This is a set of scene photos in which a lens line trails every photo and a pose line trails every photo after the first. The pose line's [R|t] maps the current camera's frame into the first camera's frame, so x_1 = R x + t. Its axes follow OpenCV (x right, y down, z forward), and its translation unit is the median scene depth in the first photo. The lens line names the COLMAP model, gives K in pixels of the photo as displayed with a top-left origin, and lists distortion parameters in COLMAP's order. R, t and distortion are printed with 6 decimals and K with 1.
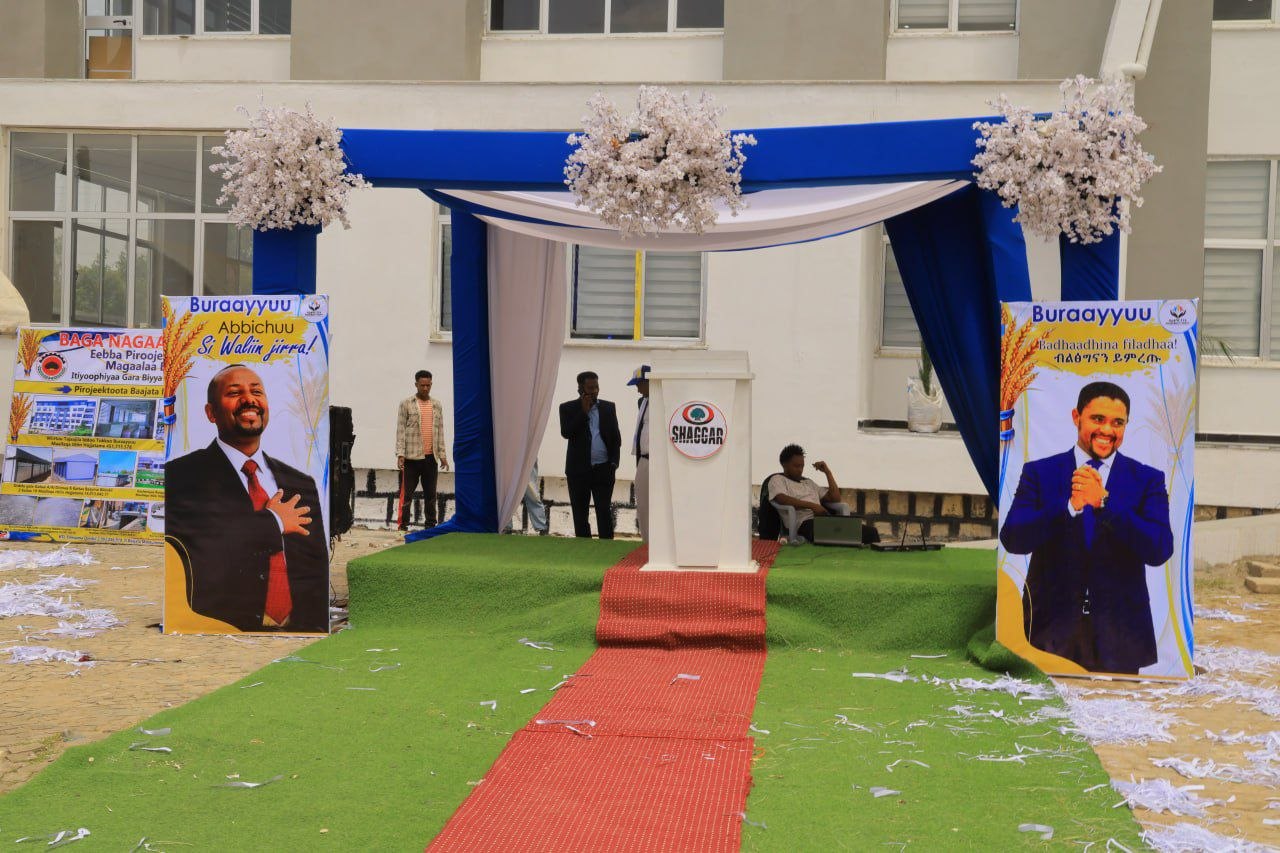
lens RADIAL K [[1617.1, 0, 640.0], [0, 1617.1, 426.5], [0, 0, 1]] dist [0.058822, 0.029646]
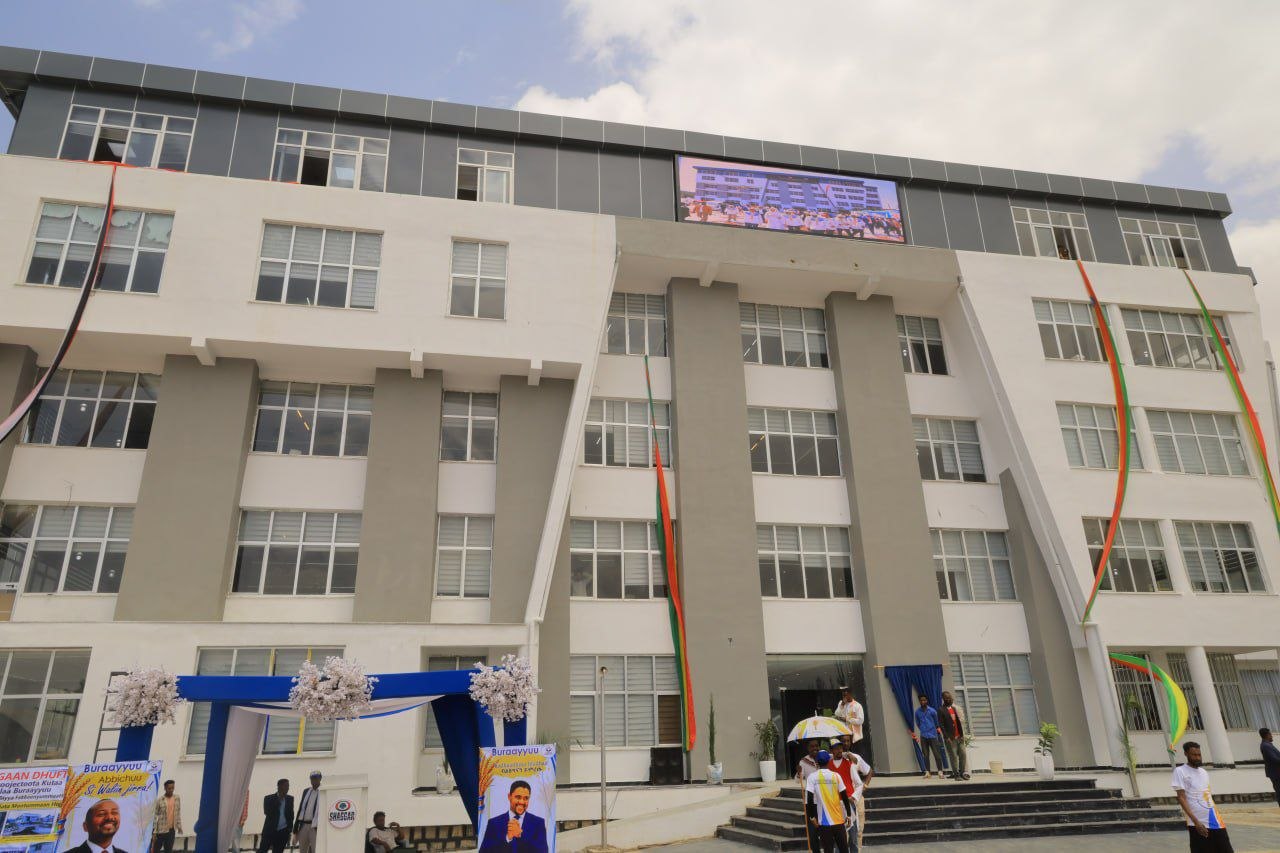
lens RADIAL K [[860.7, 0, 650.4], [0, 860.7, 425.2], [0, 0, 1]] dist [0.000028, 0.007078]
pose [[0.920821, 0.086455, 0.380283, -0.071053], [0.058673, 0.933307, -0.354253, -0.052440], [-0.385548, 0.348516, 0.854336, -0.352663]]
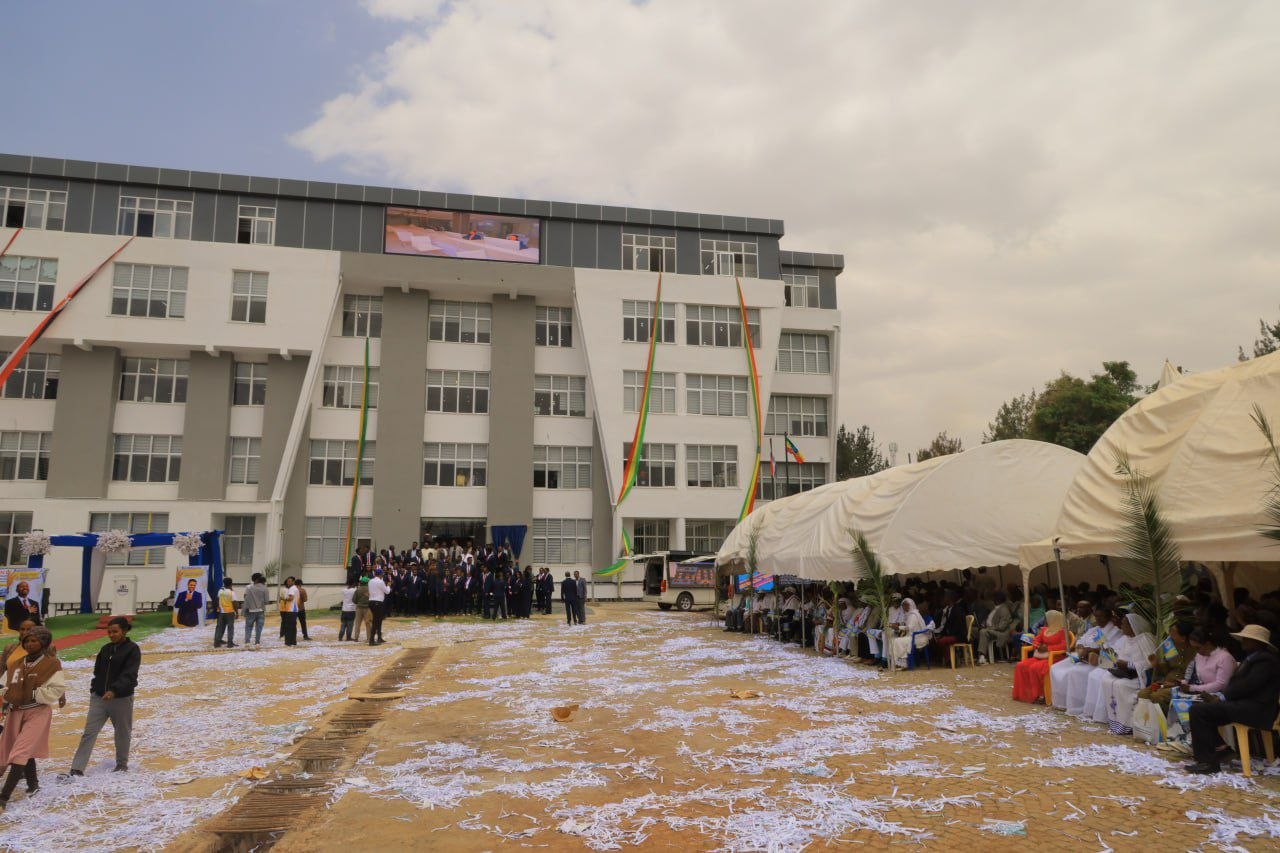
lens RADIAL K [[860.7, 0, 650.4], [0, 860.7, 425.2], [0, 0, 1]] dist [0.000028, 0.007078]
pose [[0.918819, 0.031085, 0.393452, 0.532159], [0.035600, 0.986302, -0.161060, -0.014191], [-0.393070, 0.161992, 0.905127, -2.544410]]
